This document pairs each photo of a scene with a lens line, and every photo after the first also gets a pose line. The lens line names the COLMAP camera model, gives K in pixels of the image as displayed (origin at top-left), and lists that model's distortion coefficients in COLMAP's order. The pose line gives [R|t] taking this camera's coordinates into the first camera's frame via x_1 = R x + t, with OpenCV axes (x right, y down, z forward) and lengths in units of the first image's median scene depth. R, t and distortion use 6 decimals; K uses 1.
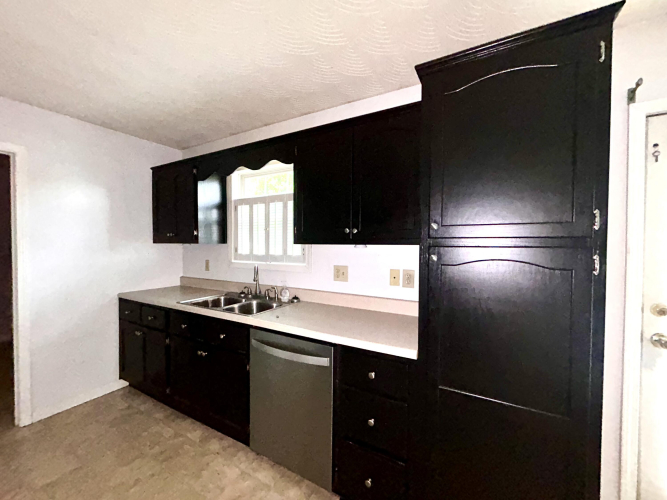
lens RADIAL K [[270.1, 0, 330.8], [0, 270.1, 249.7], [0, 0, 1]] dist [0.002940, -0.000458]
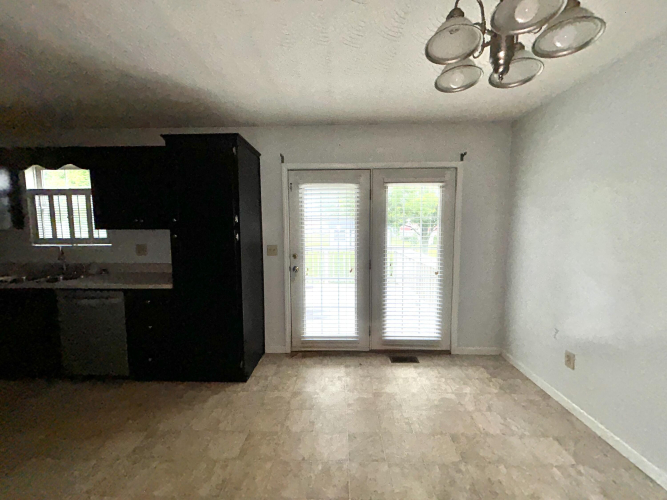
lens RADIAL K [[270.1, 0, 333.0], [0, 270.1, 249.3], [0, 0, 1]] dist [0.002940, -0.000458]
pose [[0.879988, -0.050999, 0.472251, 0.224188], [0.018448, 0.997139, 0.073305, 0.000646], [-0.474638, -0.055795, 0.878411, -0.647071]]
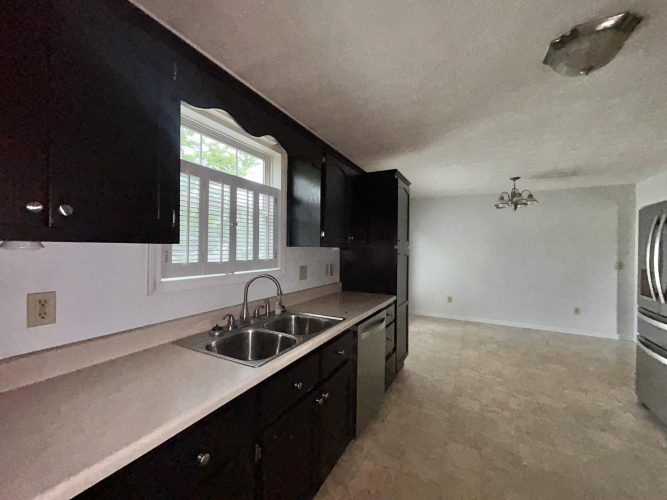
lens RADIAL K [[270.1, 0, 340.0], [0, 270.1, 248.1], [0, 0, 1]] dist [0.002940, -0.000458]
pose [[-0.035131, -0.007910, 0.999351, -0.991718], [0.010927, 0.999906, 0.008299, -0.018655], [-0.999323, 0.011211, -0.035041, 0.805077]]
